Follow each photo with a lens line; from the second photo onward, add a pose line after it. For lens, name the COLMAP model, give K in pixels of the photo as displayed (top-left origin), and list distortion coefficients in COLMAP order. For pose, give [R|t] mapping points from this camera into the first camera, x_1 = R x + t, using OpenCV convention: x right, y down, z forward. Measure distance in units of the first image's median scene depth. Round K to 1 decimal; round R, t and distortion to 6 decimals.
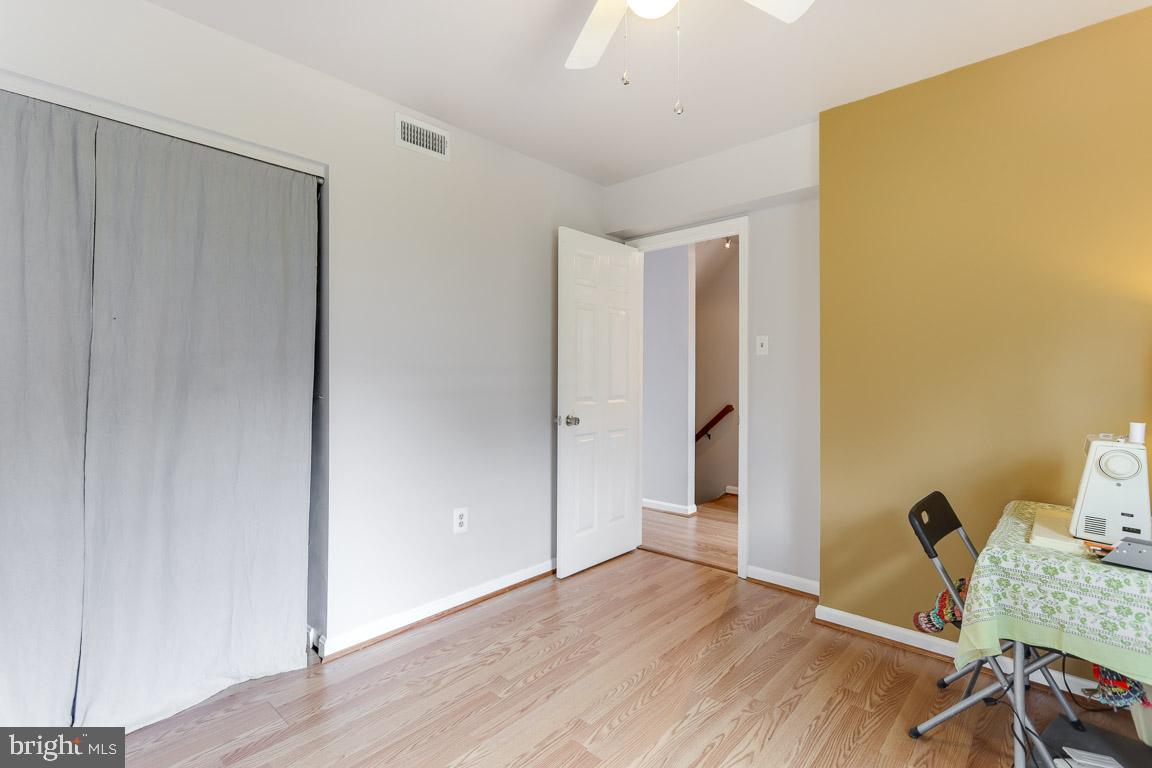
lens RADIAL K [[537.2, 0, 556.5], [0, 537.2, 381.5], [0, 0, 1]] dist [0.001998, 0.001008]
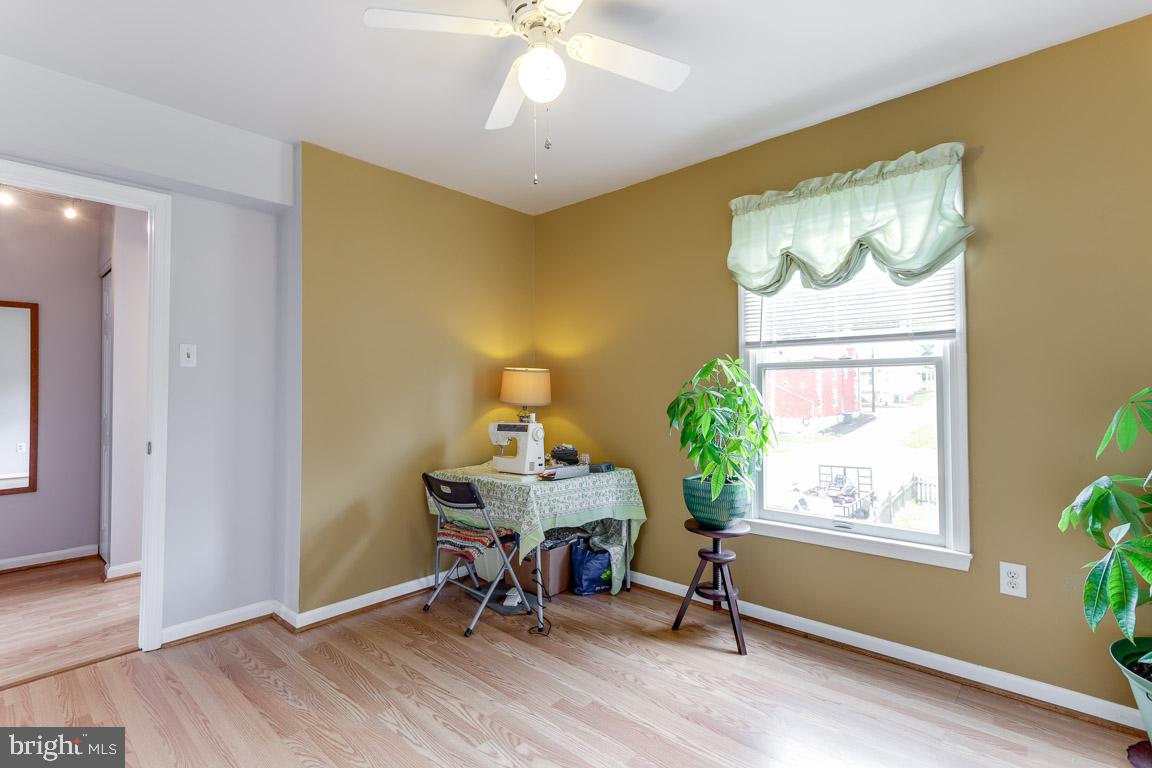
lens RADIAL K [[537.2, 0, 556.5], [0, 537.2, 381.5], [0, 0, 1]] dist [0.001998, 0.001008]
pose [[0.001832, 0.016643, 0.999860, -0.625122], [0.013022, 0.999776, -0.016666, -0.006676], [-0.999914, 0.013051, 0.001614, 0.570413]]
